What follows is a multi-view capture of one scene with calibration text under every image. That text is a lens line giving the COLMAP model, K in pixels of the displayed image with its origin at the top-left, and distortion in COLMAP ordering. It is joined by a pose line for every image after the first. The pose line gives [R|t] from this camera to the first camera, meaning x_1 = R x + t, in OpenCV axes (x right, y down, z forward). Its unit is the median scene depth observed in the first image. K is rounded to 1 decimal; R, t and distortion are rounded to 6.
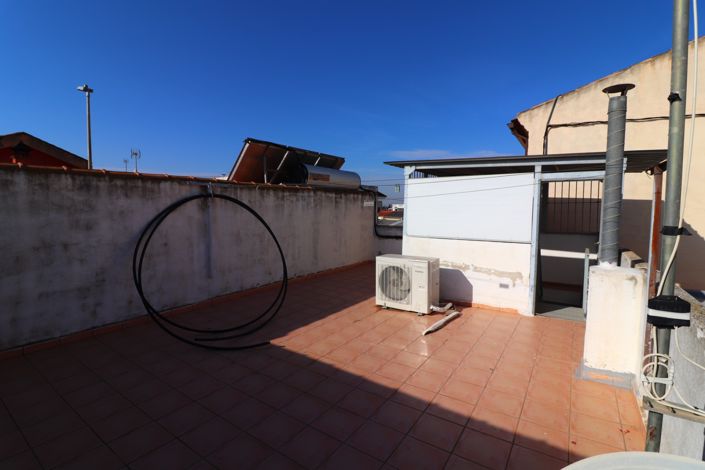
lens RADIAL K [[331.6, 0, 350.1], [0, 331.6, 232.8], [0, 0, 1]] dist [-0.009401, -0.008730]
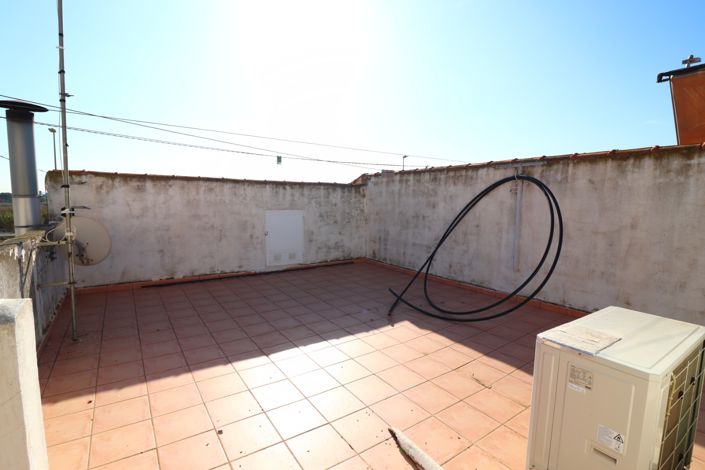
lens RADIAL K [[331.6, 0, 348.3], [0, 331.6, 235.2], [0, 0, 1]] dist [-0.009401, -0.008730]
pose [[-0.363277, 0.085771, -0.927725, 0.660033], [-0.084354, 0.988636, 0.124433, -0.036919], [0.927855, 0.123461, -0.351914, 1.042369]]
